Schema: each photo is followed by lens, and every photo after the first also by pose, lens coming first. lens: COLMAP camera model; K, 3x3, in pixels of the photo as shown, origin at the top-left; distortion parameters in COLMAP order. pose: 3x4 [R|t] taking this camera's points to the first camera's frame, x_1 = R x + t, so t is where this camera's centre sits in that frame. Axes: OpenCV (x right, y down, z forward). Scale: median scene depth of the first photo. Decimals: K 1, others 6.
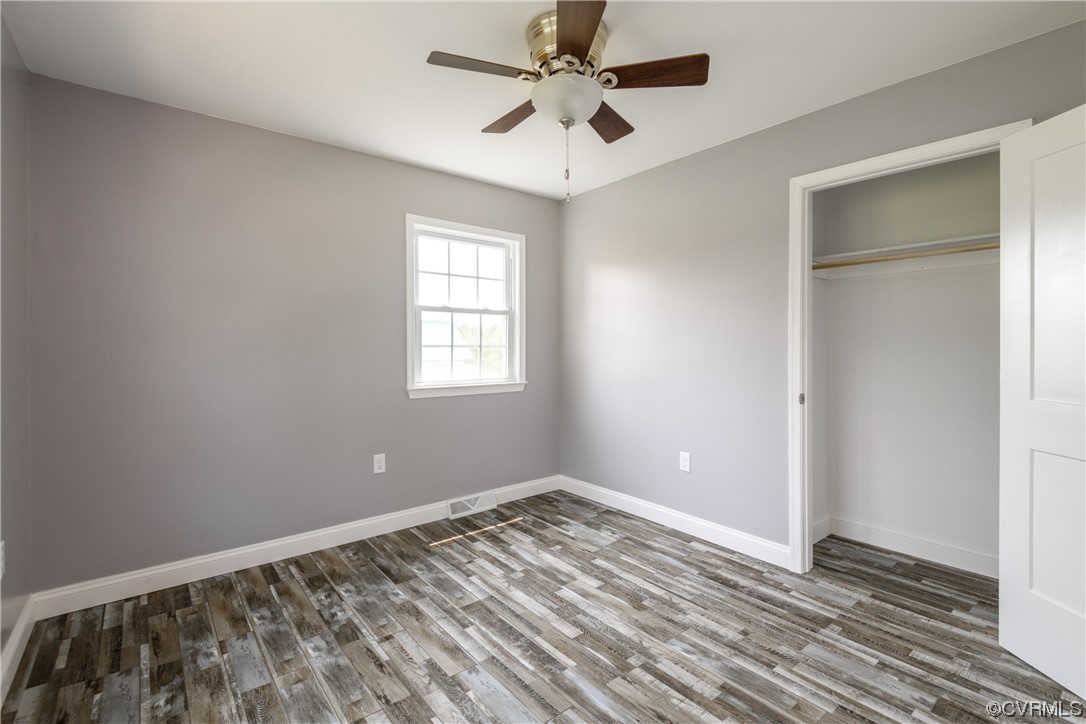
lens RADIAL K [[502.5, 0, 551.8], [0, 502.5, 352.4], [0, 0, 1]] dist [0.032322, -0.017681]
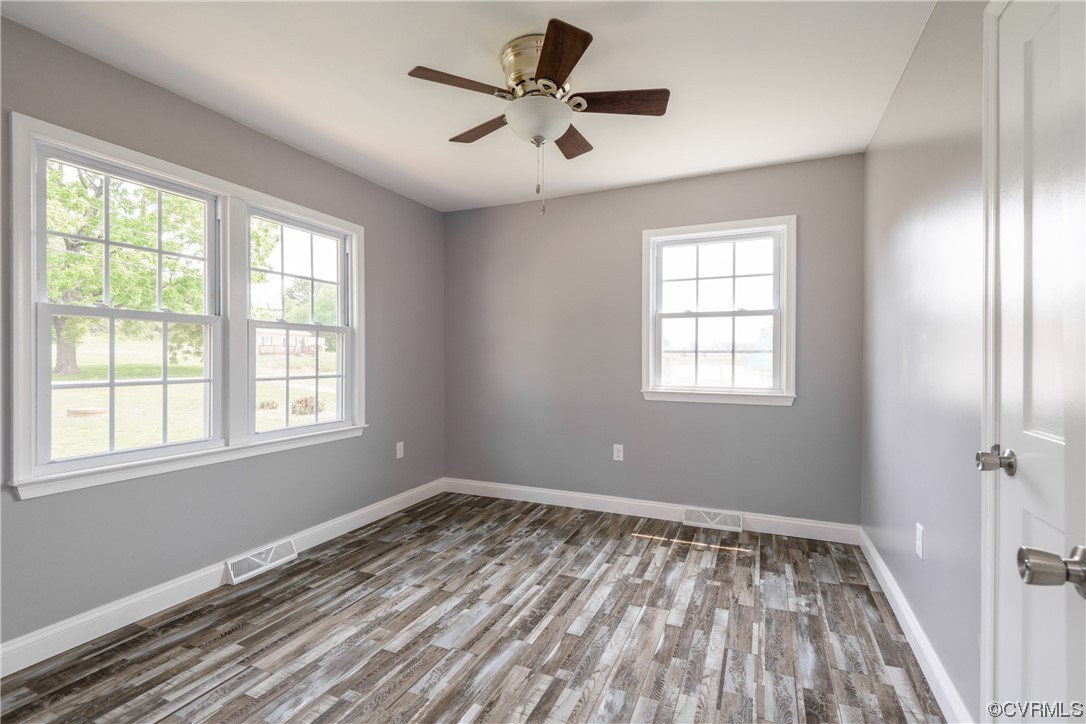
lens RADIAL K [[502.5, 0, 543.4], [0, 502.5, 372.8], [0, 0, 1]] dist [0.032322, -0.017681]
pose [[0.448596, 0.037201, -0.892960, 0.725605], [-0.013017, 0.999299, 0.035092, -0.002993], [0.893640, -0.004119, 0.448765, 0.387278]]
